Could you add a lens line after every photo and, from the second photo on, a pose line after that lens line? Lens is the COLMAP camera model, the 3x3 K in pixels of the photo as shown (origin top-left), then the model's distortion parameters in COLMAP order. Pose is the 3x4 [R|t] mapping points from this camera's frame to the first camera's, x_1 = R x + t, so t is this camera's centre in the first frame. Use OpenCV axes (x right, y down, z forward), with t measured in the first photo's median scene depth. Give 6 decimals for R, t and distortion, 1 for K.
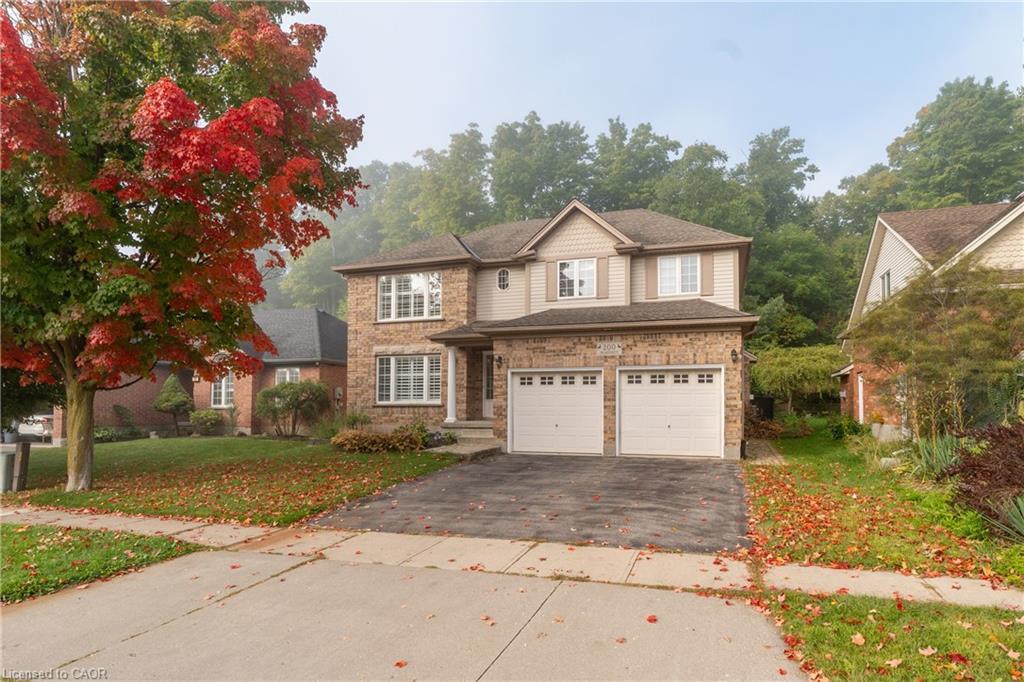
lens RADIAL K [[566.6, 0, 512.8], [0, 566.6, 383.0], [0, 0, 1]] dist [-0.006353, 0.001897]
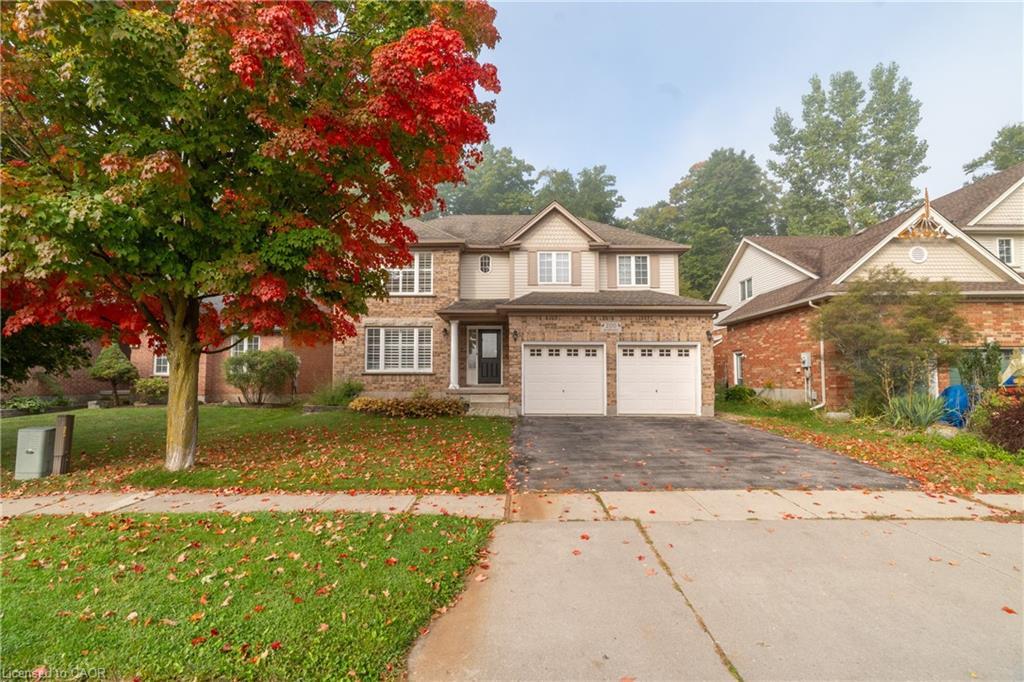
lens RADIAL K [[472.0, 0, 514.5], [0, 472.0, 346.8], [0, 0, 1]] dist [-0.003362, 0.000303]
pose [[0.955114, 0.020573, 0.295524, -0.292948], [-0.014602, 0.999642, -0.022399, 0.006752], [-0.295879, 0.017078, 0.955073, 0.089692]]
